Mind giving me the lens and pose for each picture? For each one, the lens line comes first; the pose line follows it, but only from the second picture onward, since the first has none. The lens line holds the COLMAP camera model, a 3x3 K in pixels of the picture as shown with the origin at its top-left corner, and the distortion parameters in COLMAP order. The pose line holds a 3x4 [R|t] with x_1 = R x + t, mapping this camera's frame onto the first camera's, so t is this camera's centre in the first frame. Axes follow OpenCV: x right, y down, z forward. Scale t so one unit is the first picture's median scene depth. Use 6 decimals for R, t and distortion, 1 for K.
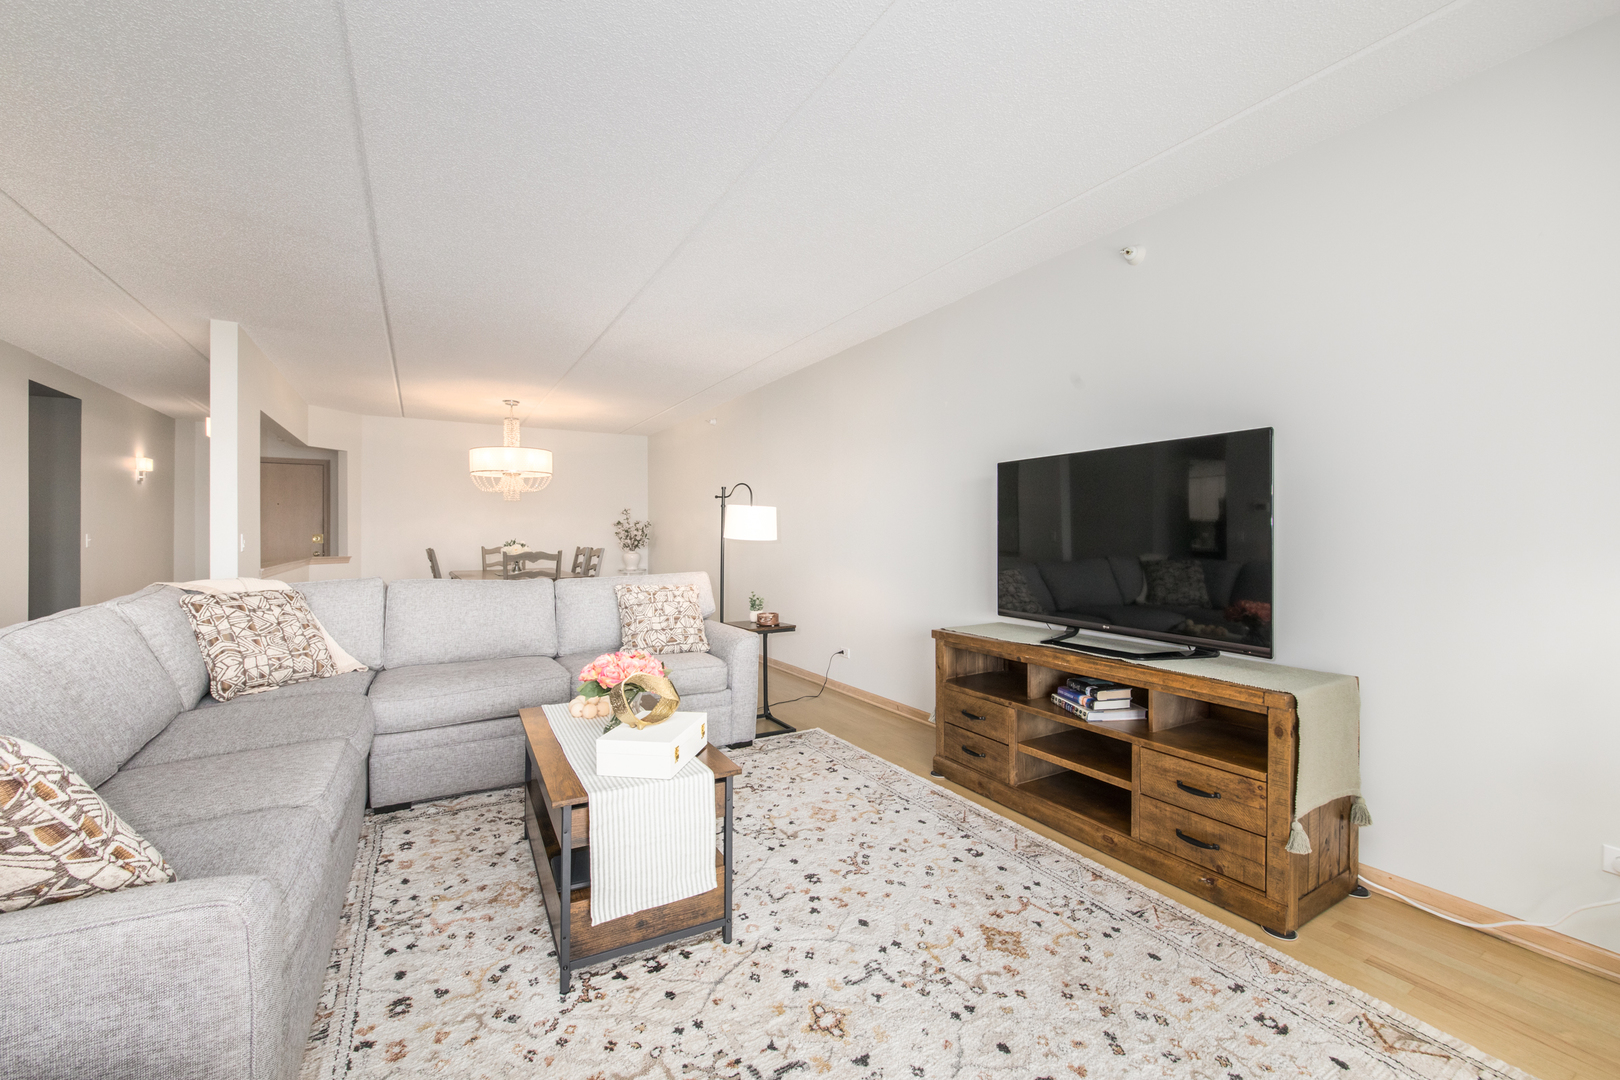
lens RADIAL K [[656.3, 0, 852.6], [0, 656.3, 535.4], [0, 0, 1]] dist [-0.008800, 0.007012]
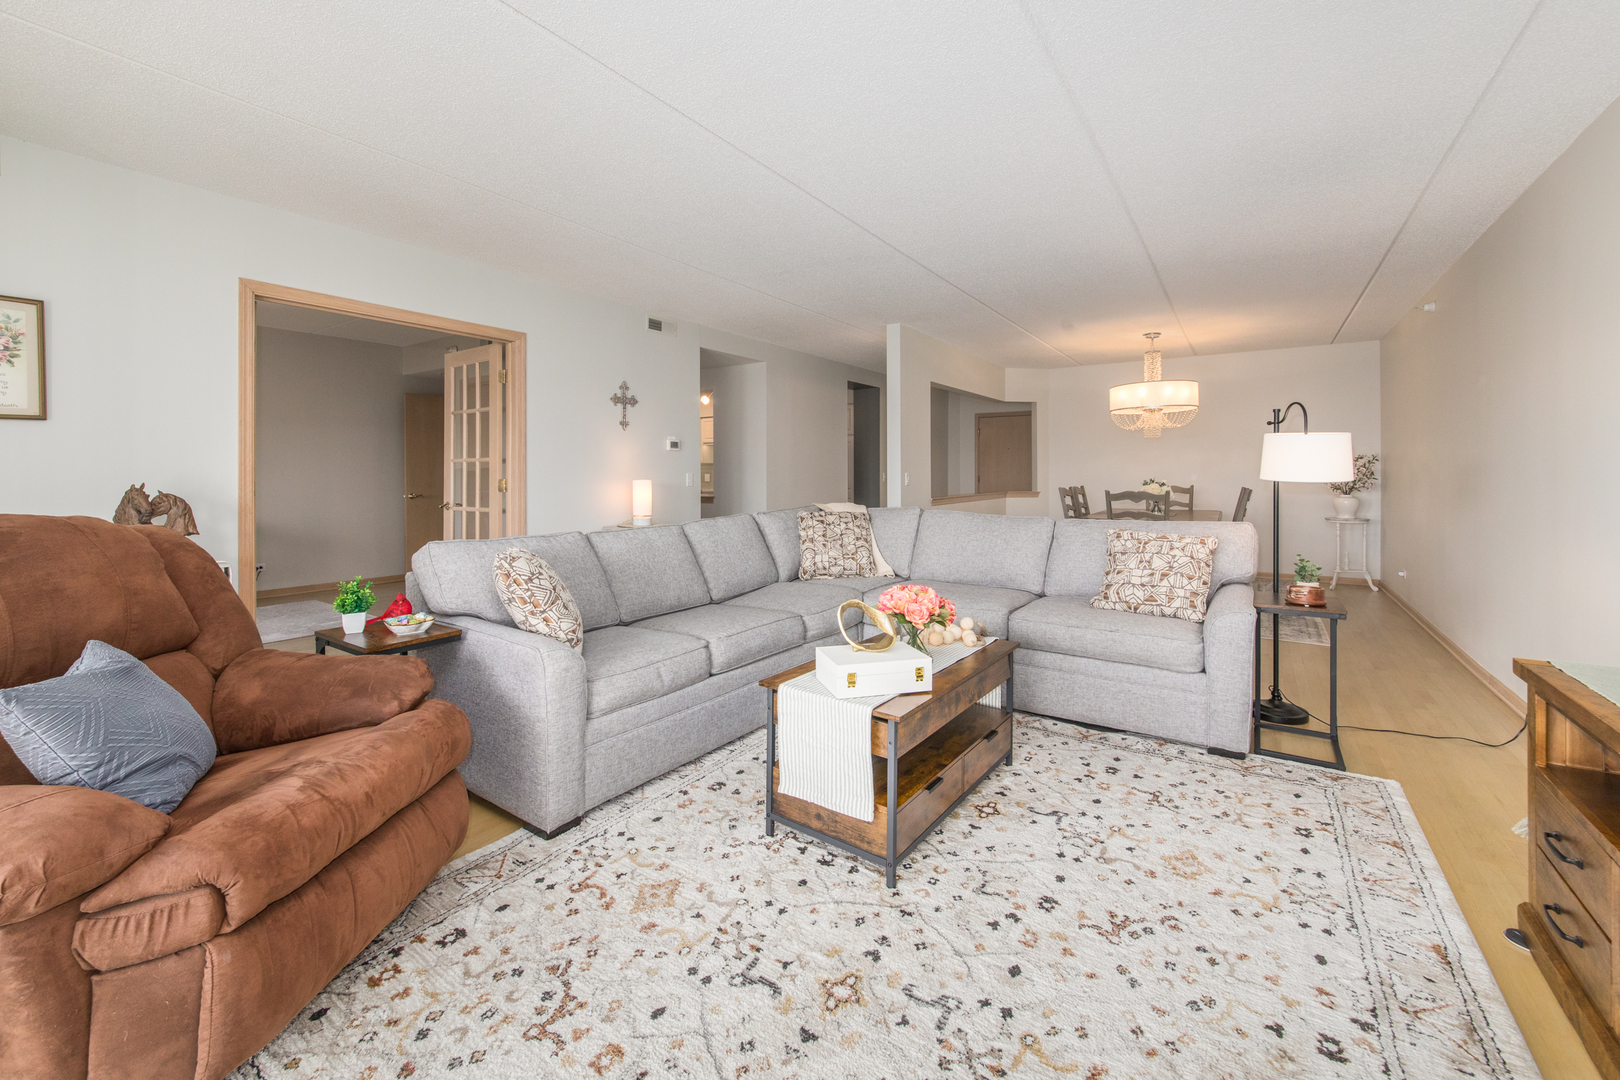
lens RADIAL K [[686.3, 0, 804.3], [0, 686.3, 478.1], [0, 0, 1]] dist [0.012278, -0.007848]
pose [[0.394668, 0.008116, -0.918788, 0.482477], [-0.001626, 0.999966, 0.008135, -0.003380], [0.918822, -0.001717, 0.394668, 0.319331]]
